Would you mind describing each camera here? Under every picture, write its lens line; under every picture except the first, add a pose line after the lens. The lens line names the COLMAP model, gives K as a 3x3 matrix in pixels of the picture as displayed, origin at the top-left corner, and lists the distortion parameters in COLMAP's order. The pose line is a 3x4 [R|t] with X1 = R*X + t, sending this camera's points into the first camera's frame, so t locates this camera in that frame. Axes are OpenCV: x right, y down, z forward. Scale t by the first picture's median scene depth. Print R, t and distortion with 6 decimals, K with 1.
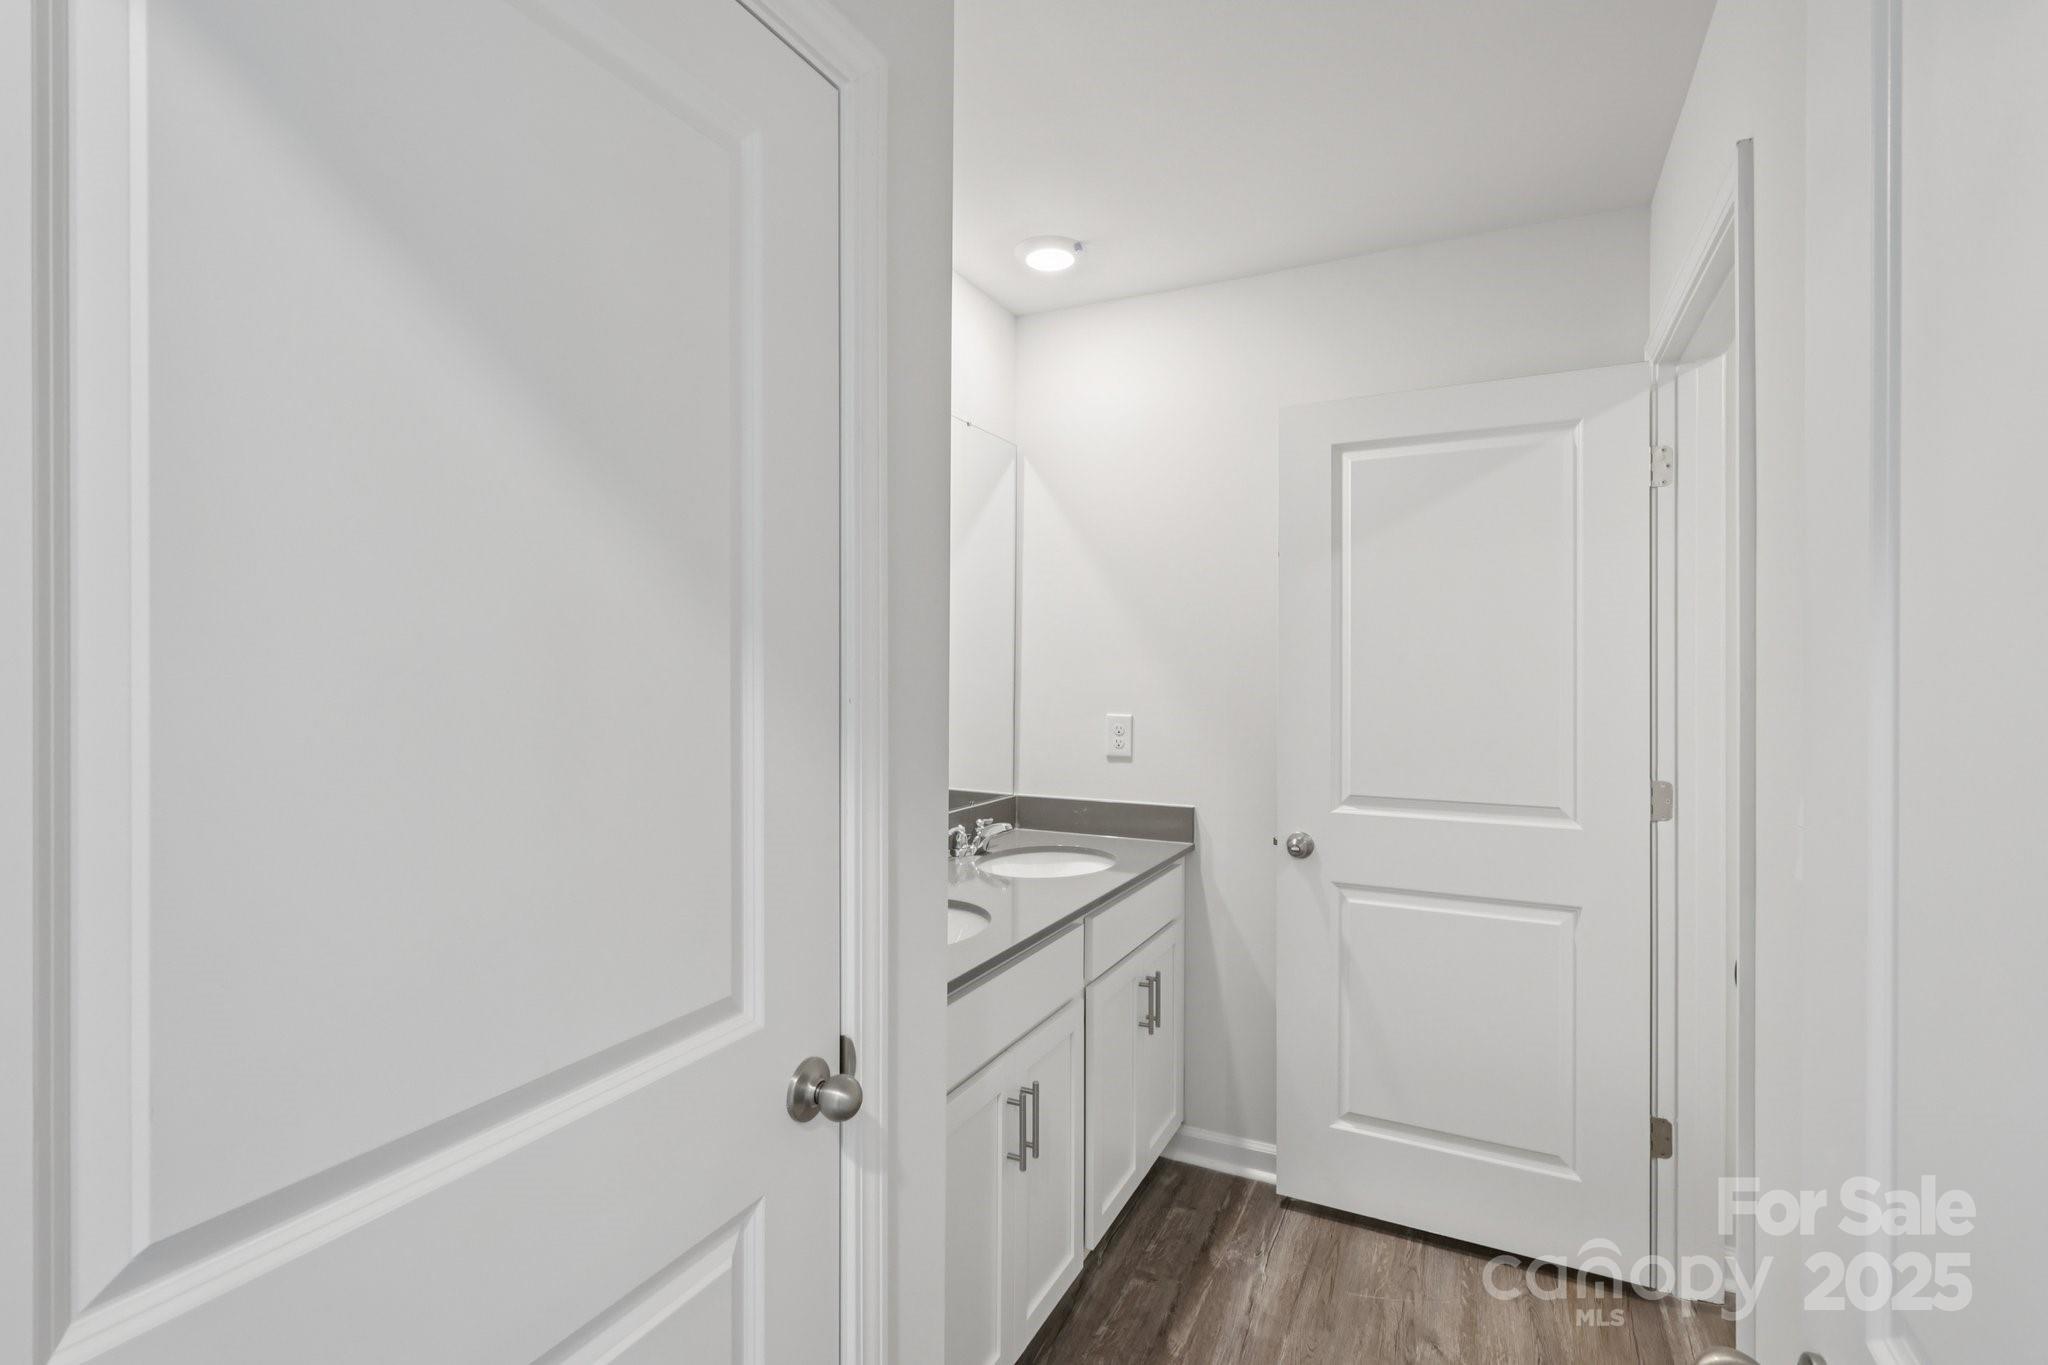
lens RADIAL K [[952.6, 0, 1028.6], [0, 952.6, 673.0], [0, 0, 1]] dist [0.003622, -0.001079]
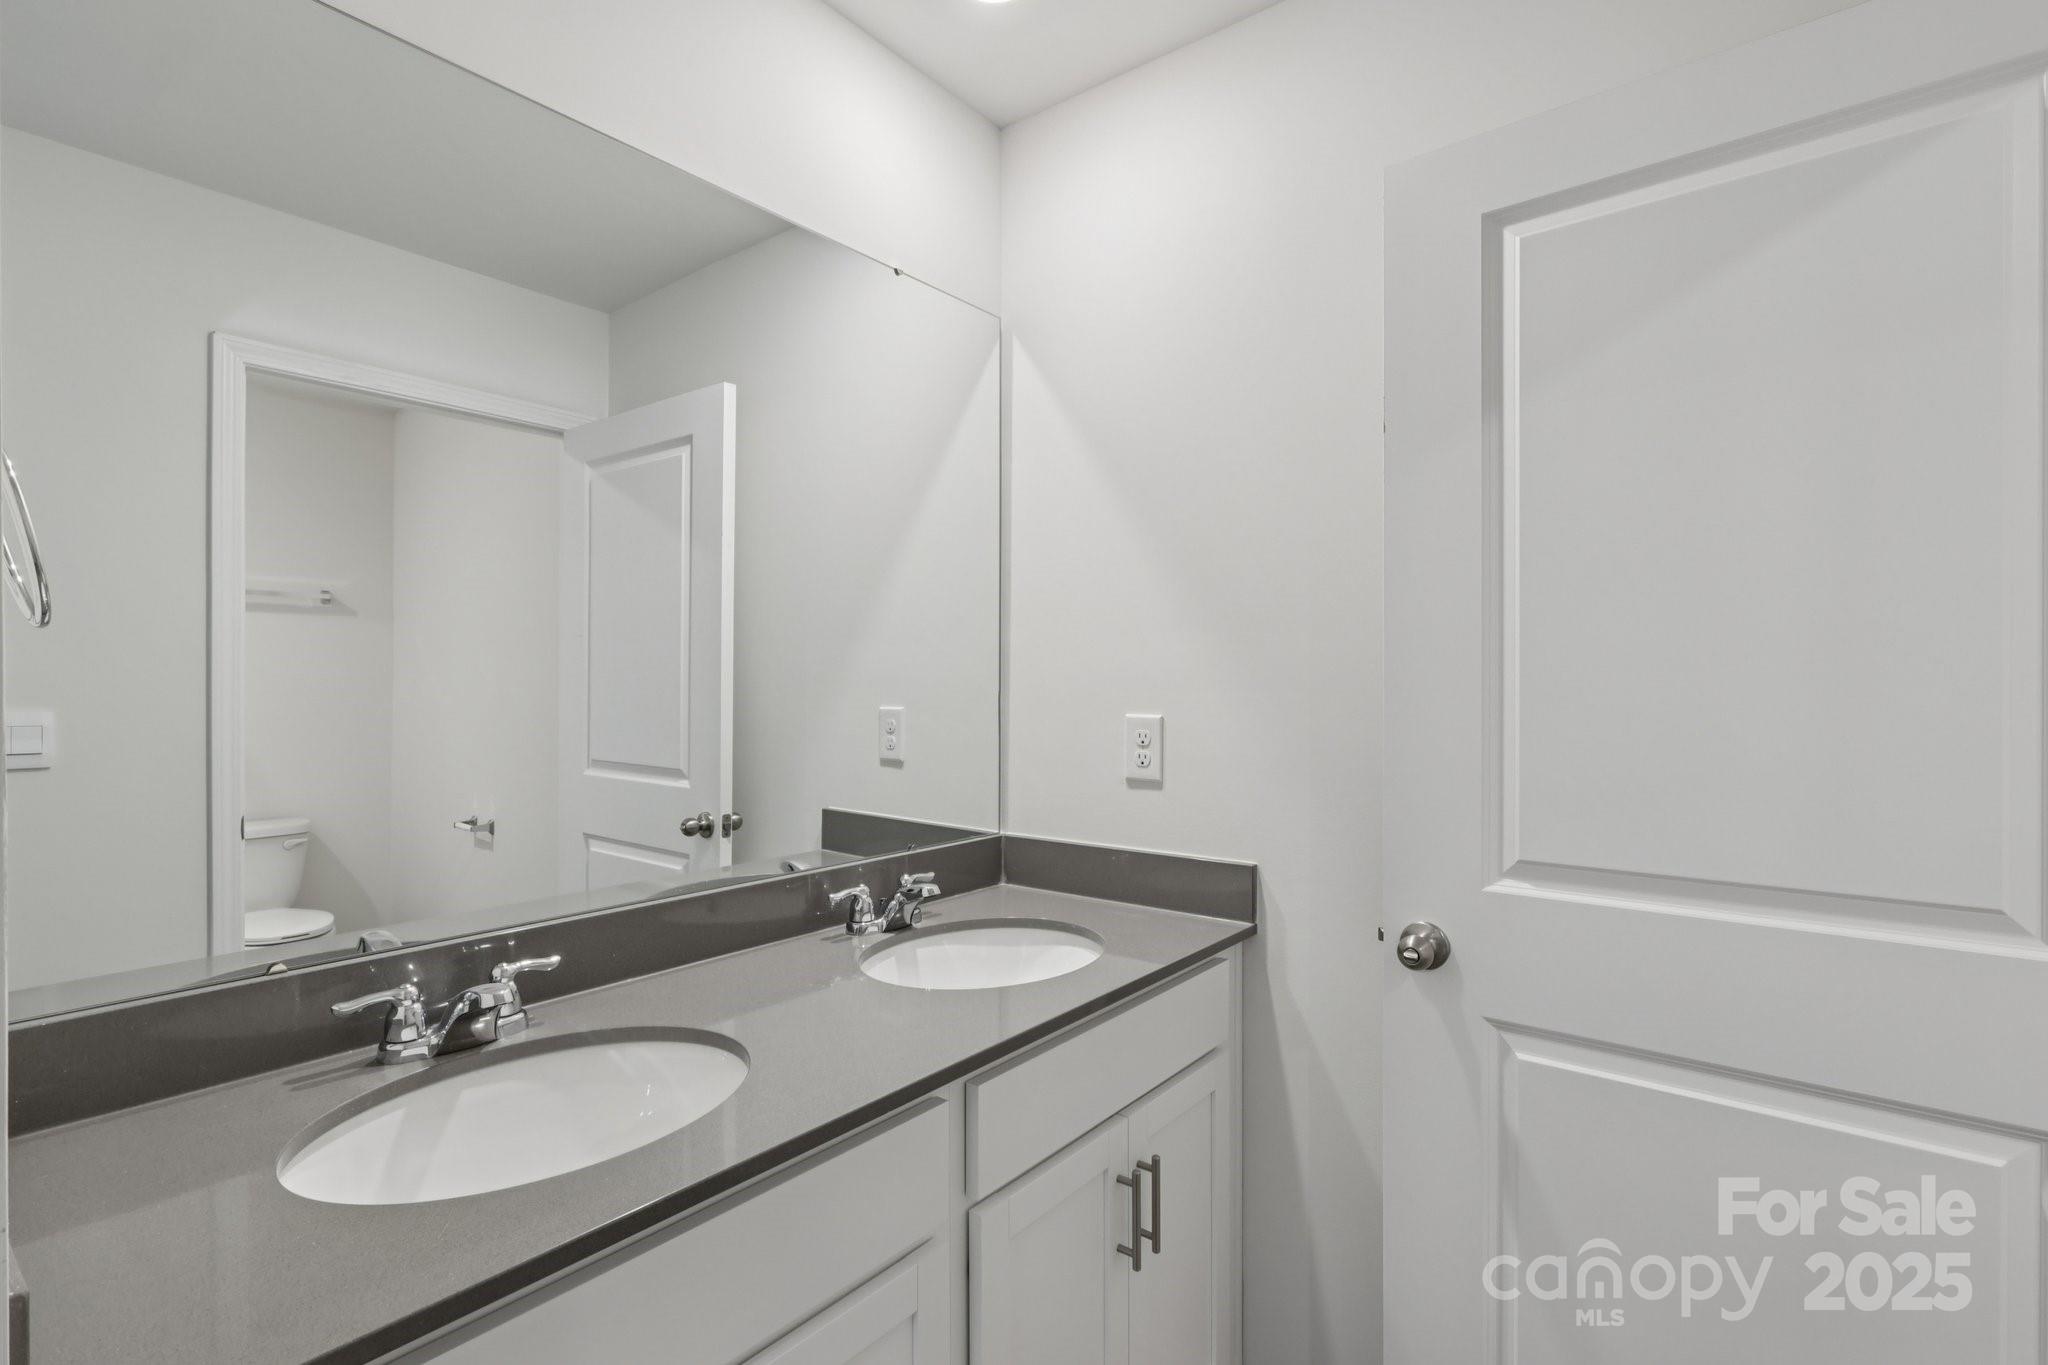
lens RADIAL K [[952.6, 0, 1015.0], [0, 952.6, 693.0], [0, 0, 1]] dist [0.003622, -0.001079]
pose [[0.977397, -0.002162, -0.211402, 0.155913], [0.003989, 0.999958, 0.008217, 0.024356], [0.211375, -0.008875, 0.977365, 0.372249]]
